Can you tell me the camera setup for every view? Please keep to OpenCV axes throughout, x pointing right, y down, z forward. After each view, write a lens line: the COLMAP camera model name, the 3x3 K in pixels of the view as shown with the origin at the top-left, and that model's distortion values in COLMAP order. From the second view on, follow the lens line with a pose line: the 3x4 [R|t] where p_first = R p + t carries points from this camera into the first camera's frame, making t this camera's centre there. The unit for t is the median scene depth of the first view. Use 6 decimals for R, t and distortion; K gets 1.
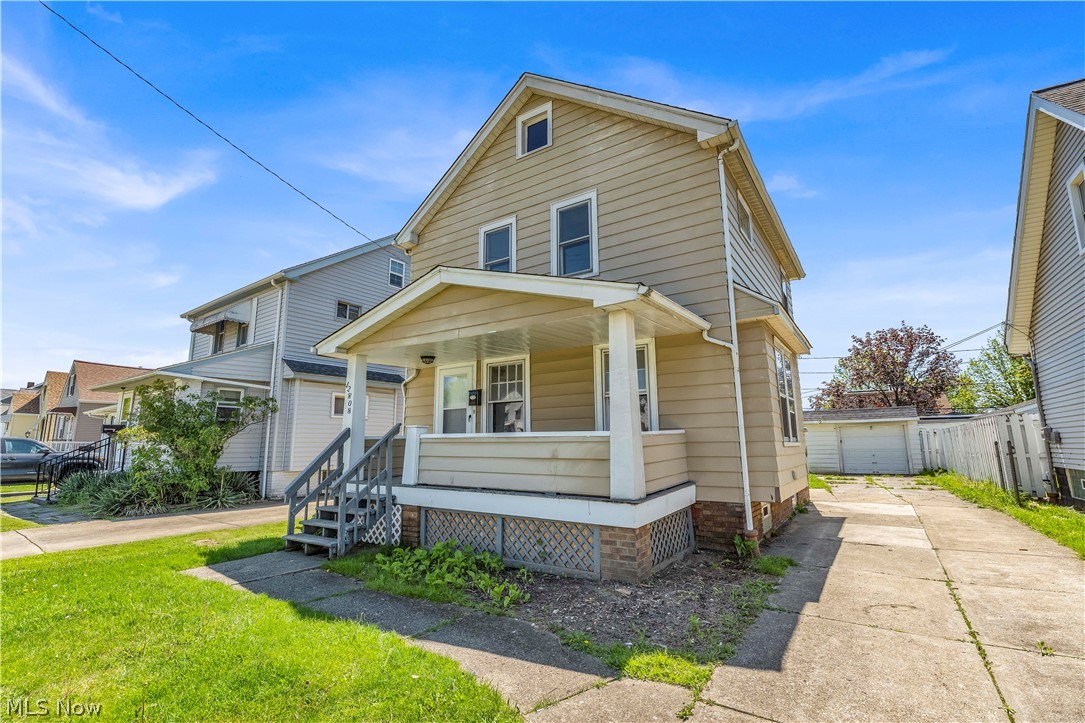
lens RADIAL K [[483.9, 0, 542.5], [0, 483.9, 361.5], [0, 0, 1]] dist [-0.000537, -0.000280]
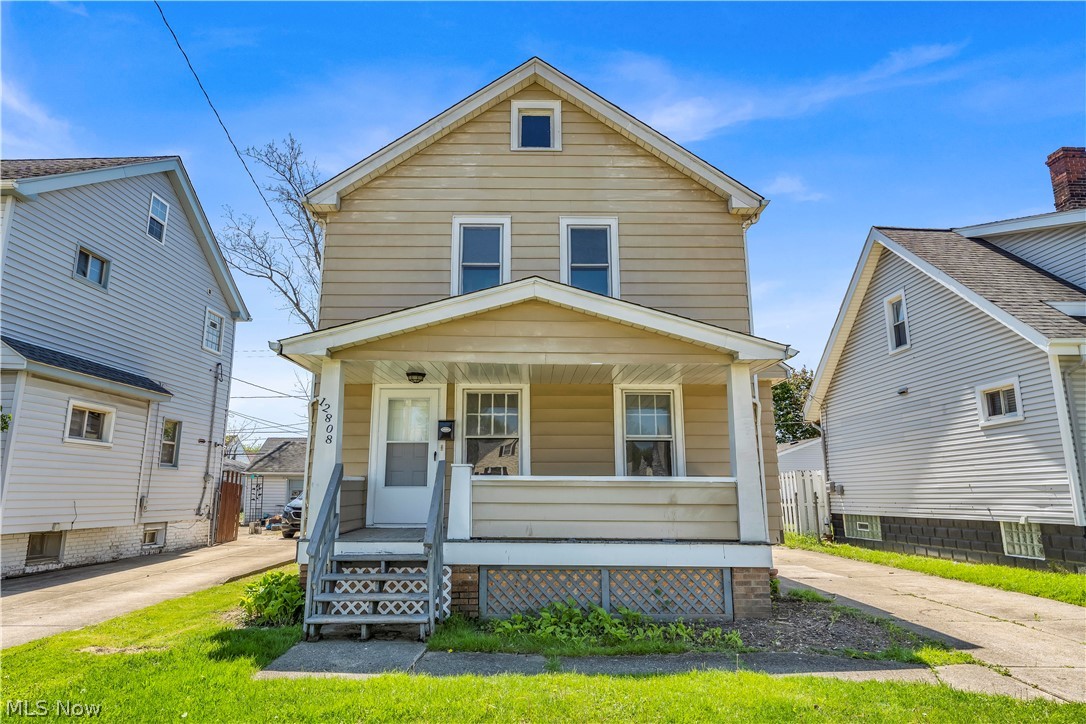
lens RADIAL K [[636.1, 0, 543.0], [0, 636.1, 362.0], [0, 0, 1]] dist [0.001194, -0.000116]
pose [[0.826331, 0.122277, 0.549750, -0.614207], [-0.102158, 0.992496, -0.067200, 0.018820], [-0.553841, -0.000632, 0.832622, 0.049436]]
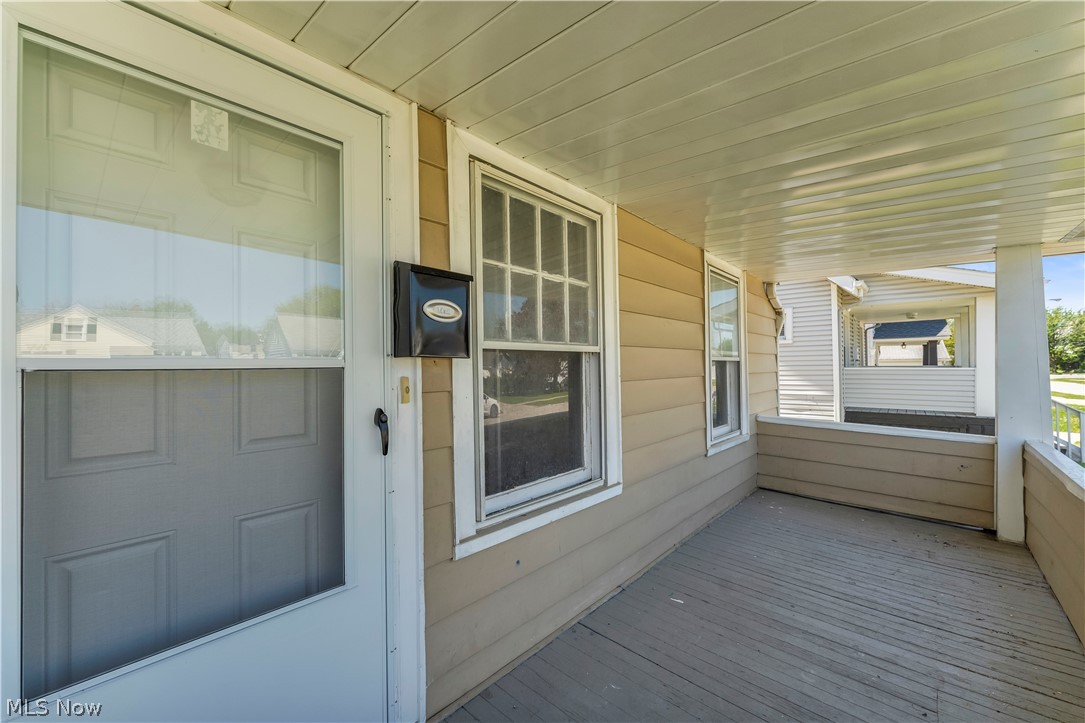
lens RADIAL K [[435.4, 0, 542.5], [0, 435.4, 361.5], [0, 0, 1]] dist [0.000272, 0.000003]
pose [[0.143391, 0.016789, 0.989524, -0.303089], [-0.166007, 0.986097, 0.007325, 0.087823], [-0.975644, -0.165318, 0.144185, 0.966009]]
